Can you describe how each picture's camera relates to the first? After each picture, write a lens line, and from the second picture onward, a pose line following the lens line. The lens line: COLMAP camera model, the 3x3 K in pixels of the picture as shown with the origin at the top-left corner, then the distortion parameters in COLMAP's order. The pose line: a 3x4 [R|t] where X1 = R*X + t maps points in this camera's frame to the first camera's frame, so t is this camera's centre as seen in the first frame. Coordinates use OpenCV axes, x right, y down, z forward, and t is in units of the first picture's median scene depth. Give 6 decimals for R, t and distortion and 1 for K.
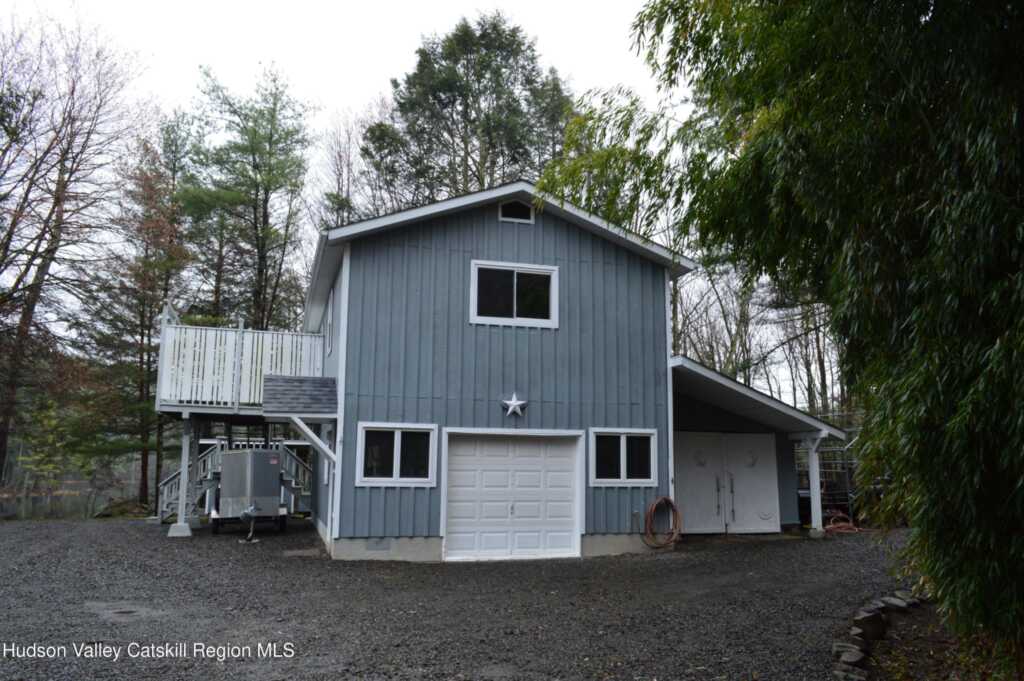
lens RADIAL K [[793.5, 0, 512.1], [0, 793.5, 341.0], [0, 0, 1]] dist [-0.033763, -0.000284]
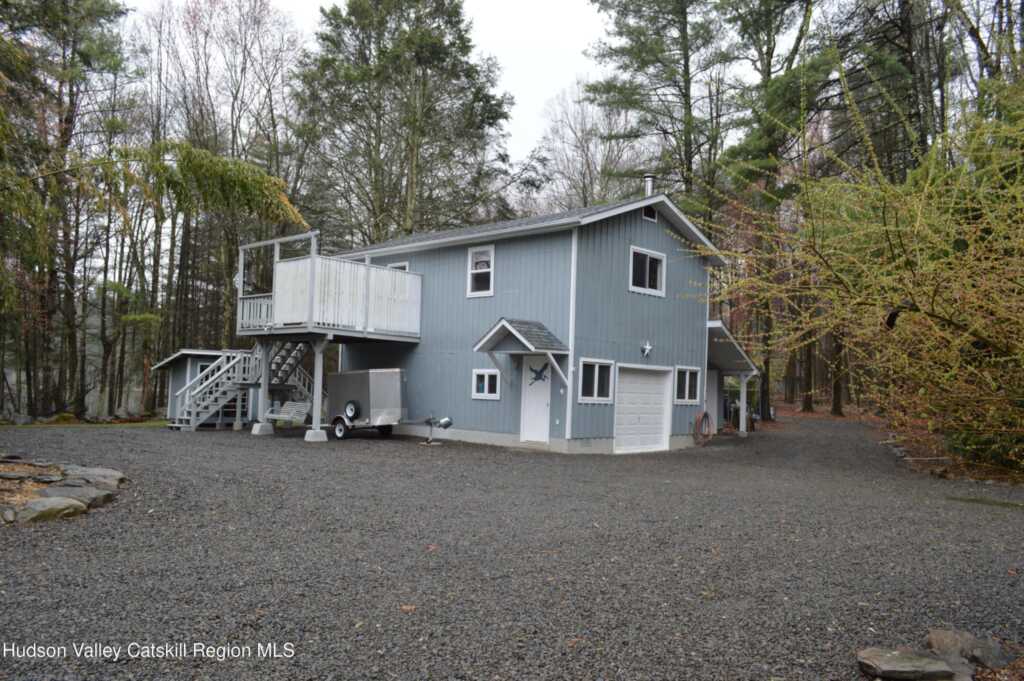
lens RADIAL K [[793.5, 0, 512.9], [0, 793.5, 342.2], [0, 0, 1]] dist [-0.033763, -0.000284]
pose [[0.865295, 0.051616, 0.498598, -0.928034], [-0.108702, 0.990337, 0.086125, -0.029934], [-0.489335, -0.128722, 0.862544, -0.137396]]
